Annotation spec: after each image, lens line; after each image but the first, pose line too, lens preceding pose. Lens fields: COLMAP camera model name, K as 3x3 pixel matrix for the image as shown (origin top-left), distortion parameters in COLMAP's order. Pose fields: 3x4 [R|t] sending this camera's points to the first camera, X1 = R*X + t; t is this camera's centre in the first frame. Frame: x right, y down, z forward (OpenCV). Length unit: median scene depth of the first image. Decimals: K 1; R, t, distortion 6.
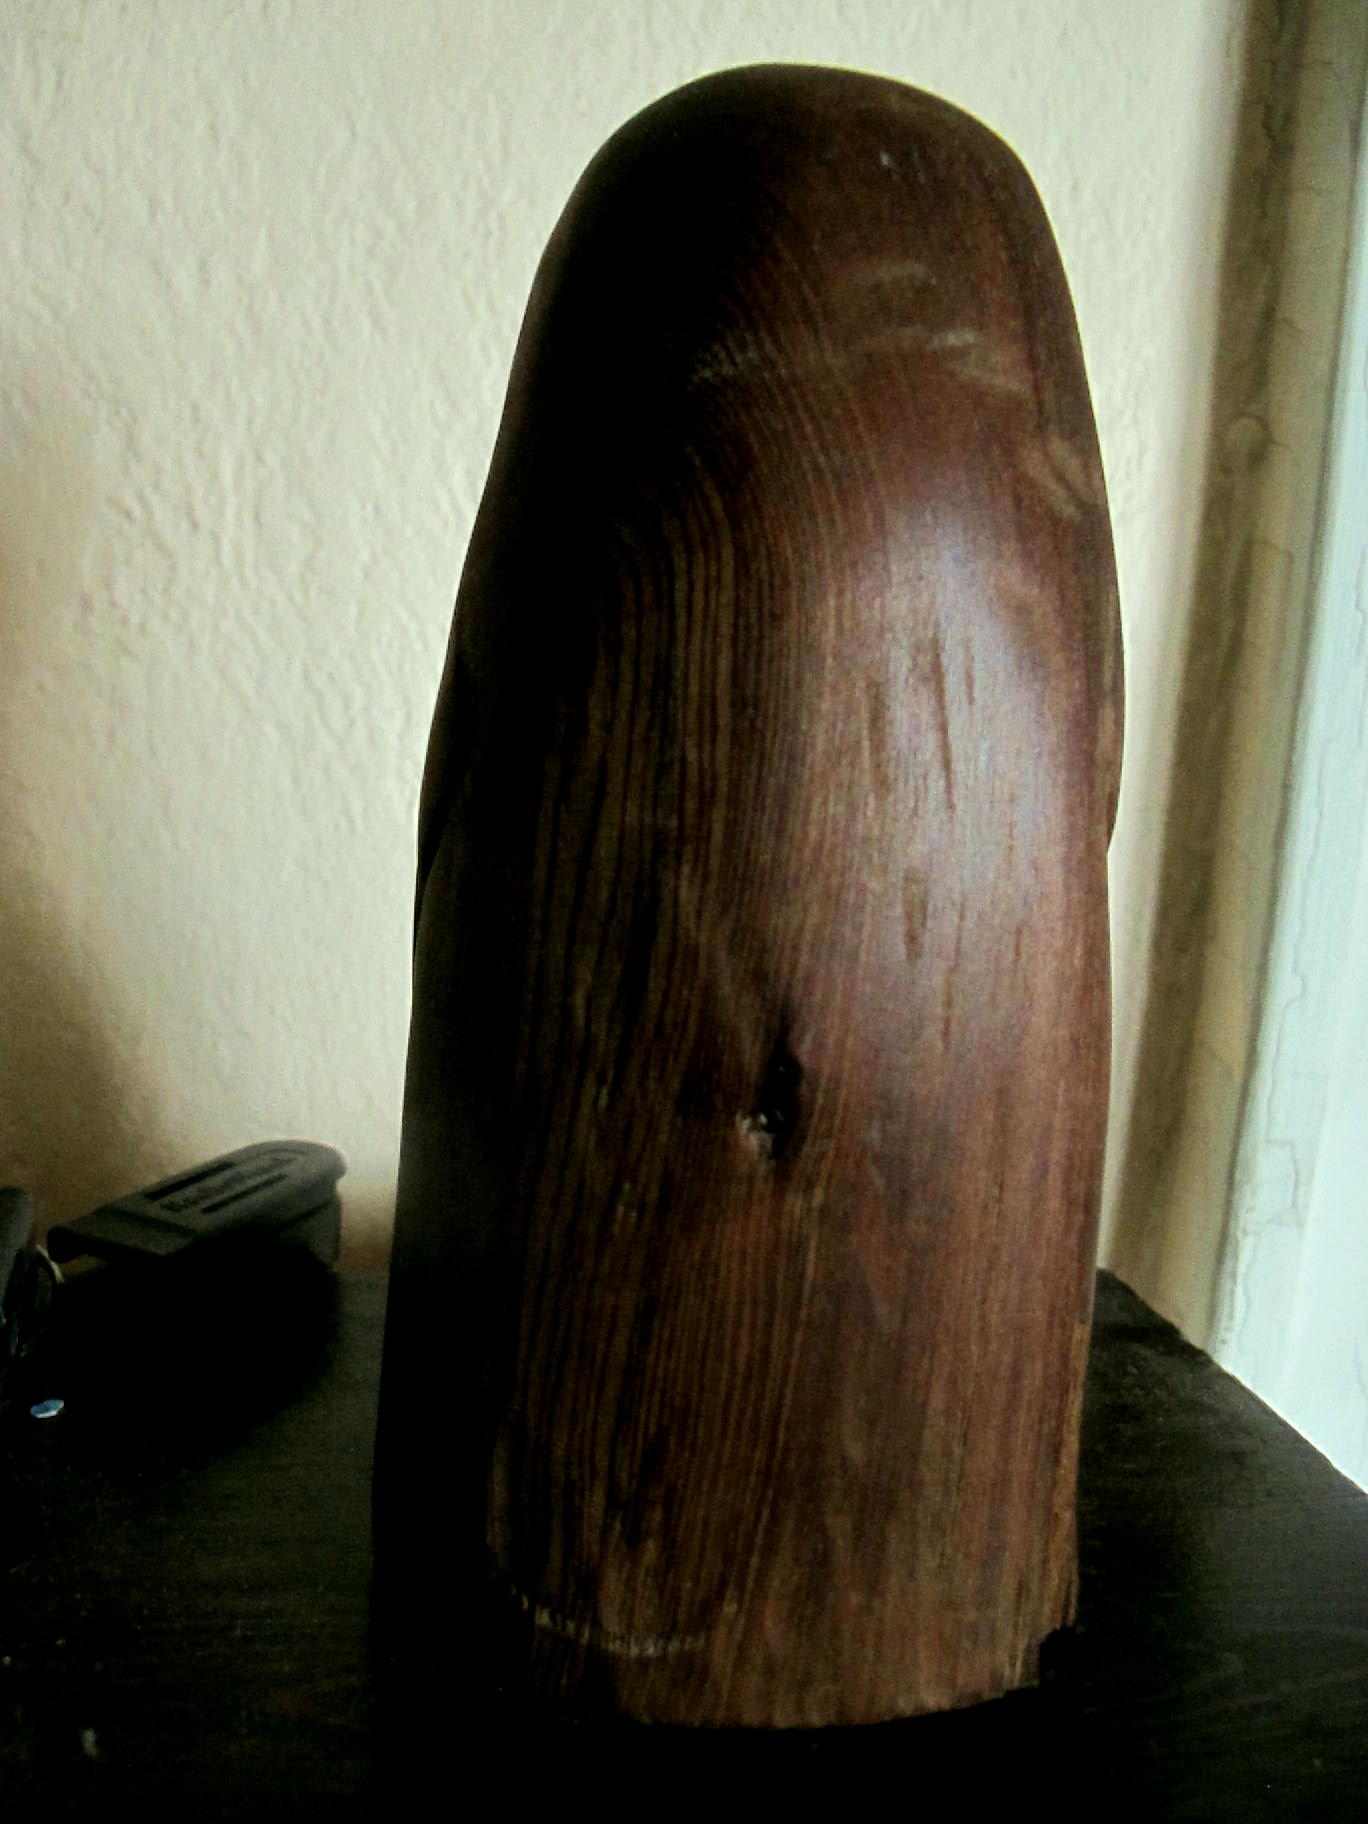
lens RADIAL K [[1544.0, 0, 684.0], [0, 1544.0, 912.0], [0, 0, 1]] dist [-0.155875, 0.117452]
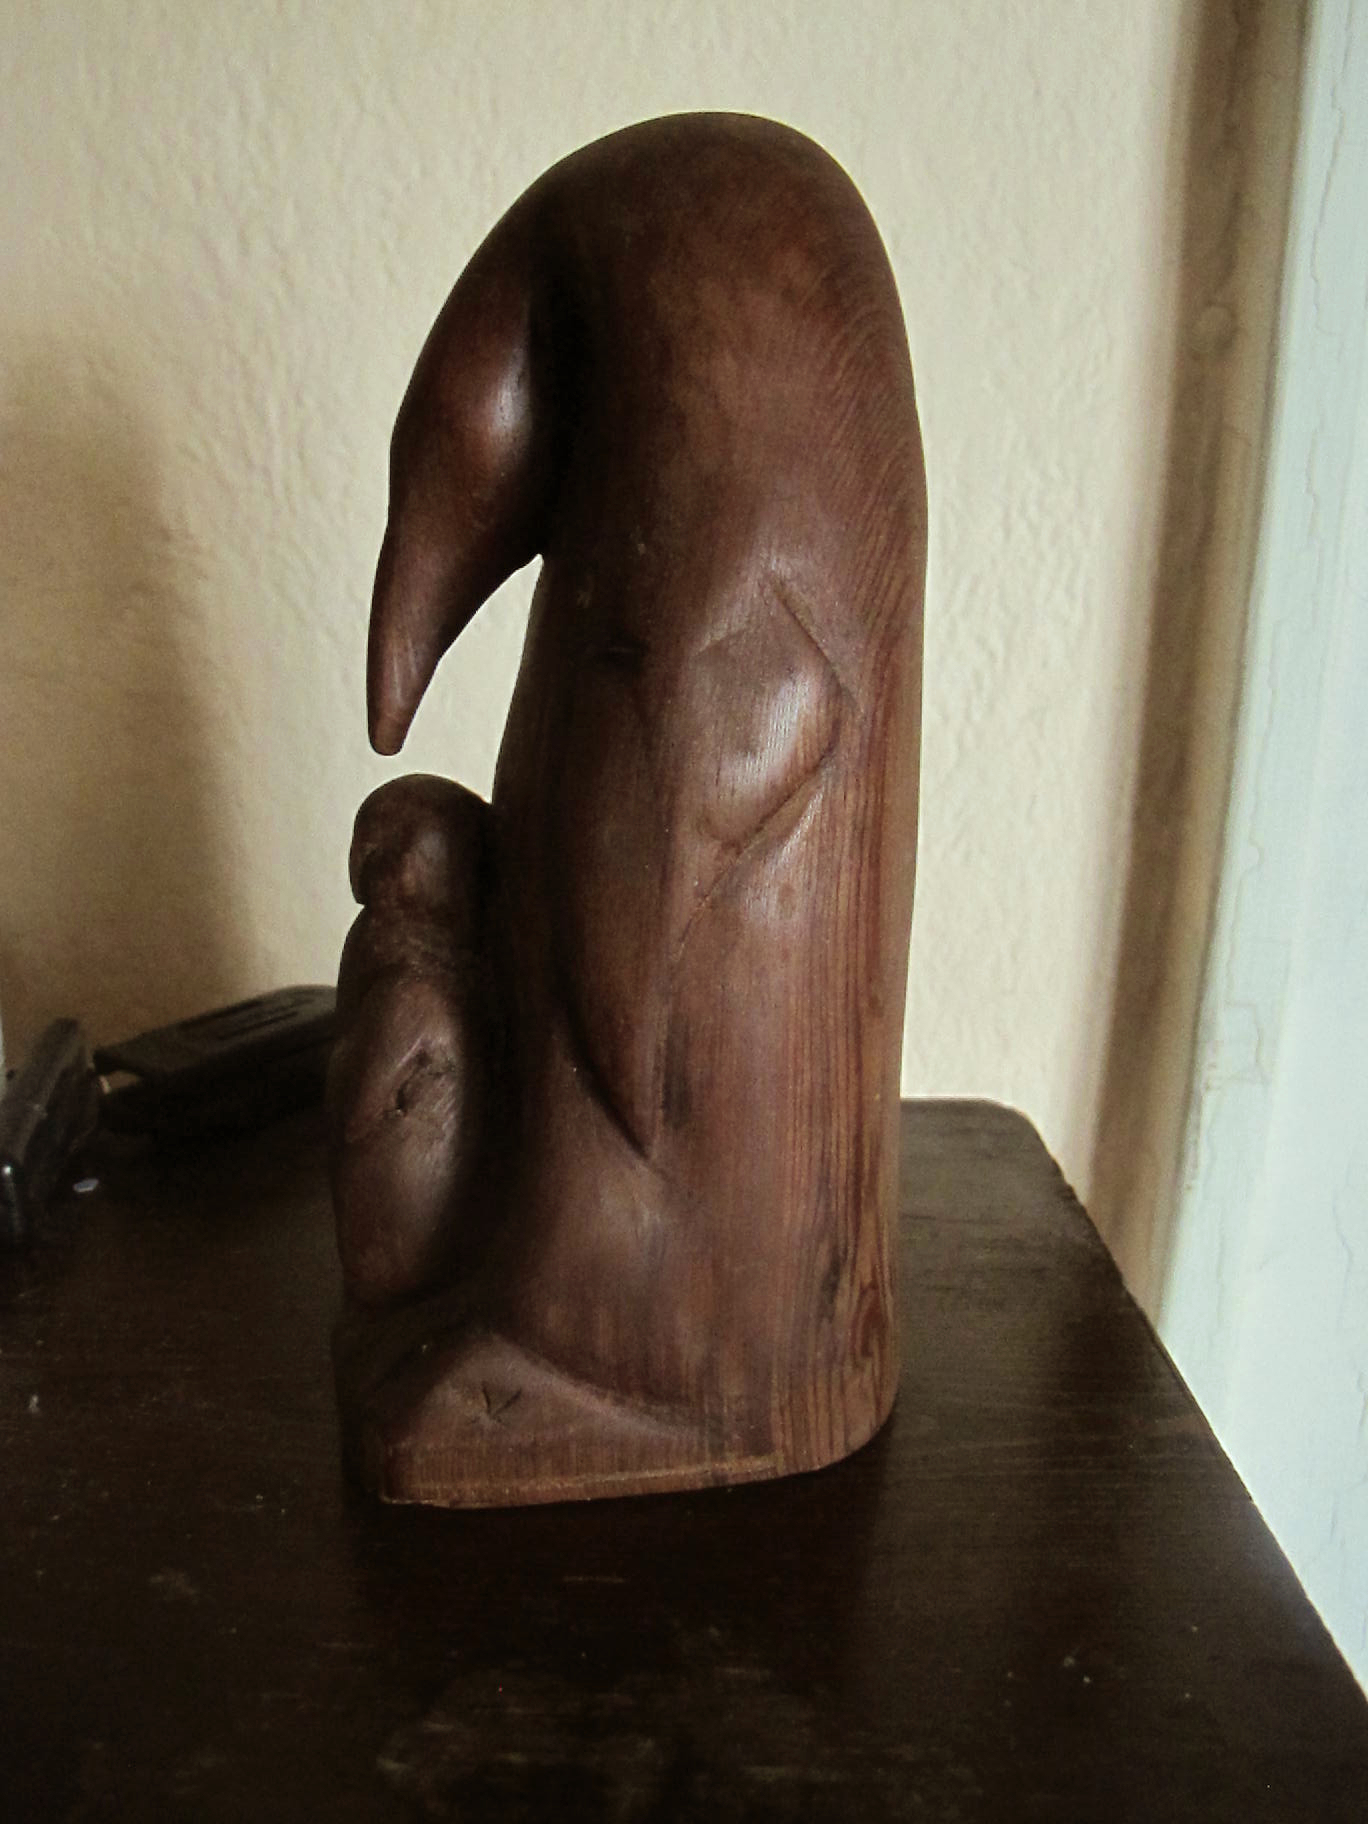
lens RADIAL K [[1544.0, 0, 684.0], [0, 1544.0, 912.0], [0, 0, 1]] dist [-0.155875, 0.117452]
pose [[0.983844, 0.006440, -0.178912, 0.219026], [0.010137, 0.995746, 0.091583, -0.014286], [0.178741, -0.091917, 0.979593, -0.116446]]
